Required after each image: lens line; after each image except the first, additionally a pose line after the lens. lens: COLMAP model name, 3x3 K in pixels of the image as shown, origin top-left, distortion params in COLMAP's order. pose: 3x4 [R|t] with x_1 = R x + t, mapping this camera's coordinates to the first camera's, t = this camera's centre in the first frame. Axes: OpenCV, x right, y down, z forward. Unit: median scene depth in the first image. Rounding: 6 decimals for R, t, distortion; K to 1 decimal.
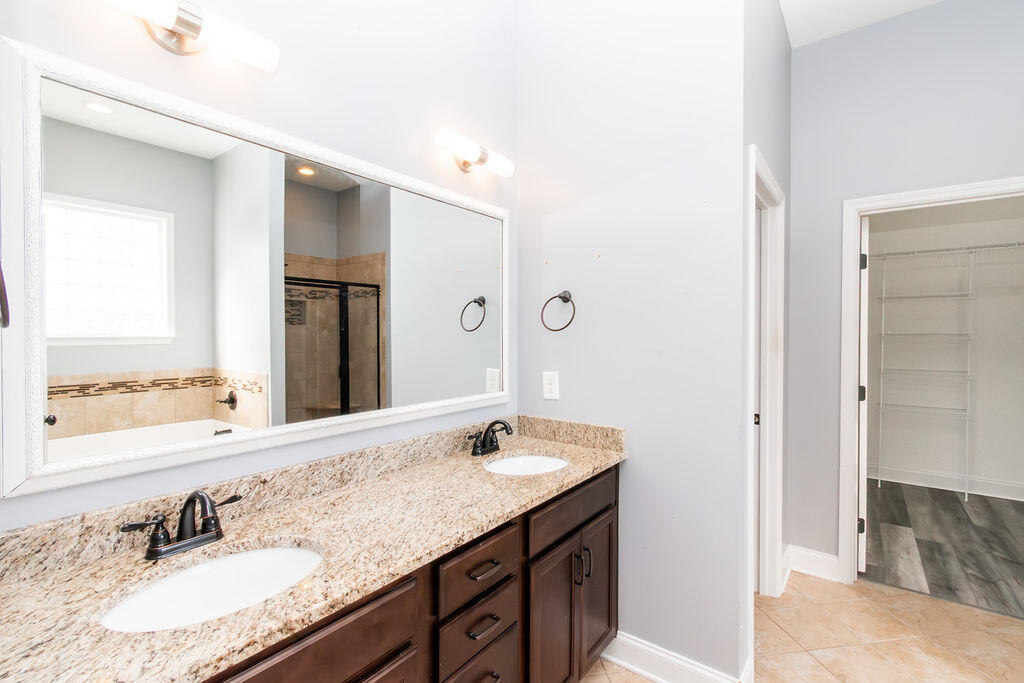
lens RADIAL K [[464.3, 0, 519.0], [0, 464.3, 336.7], [0, 0, 1]] dist [0.016238, 0.000466]
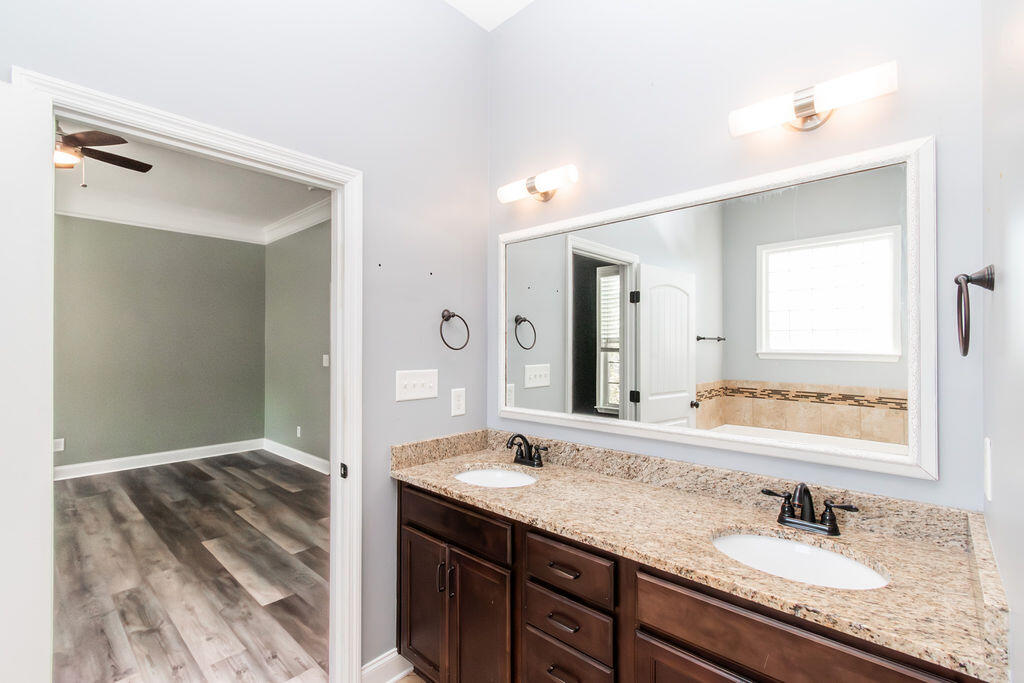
lens RADIAL K [[464.3, 0, 516.8], [0, 464.3, 343.7], [0, 0, 1]] dist [0.016238, 0.000466]
pose [[-0.093864, -0.009005, -0.995544, 0.519791], [-0.012124, 0.999895, -0.007901, -0.010114], [0.995511, 0.011329, -0.093964, 0.500701]]
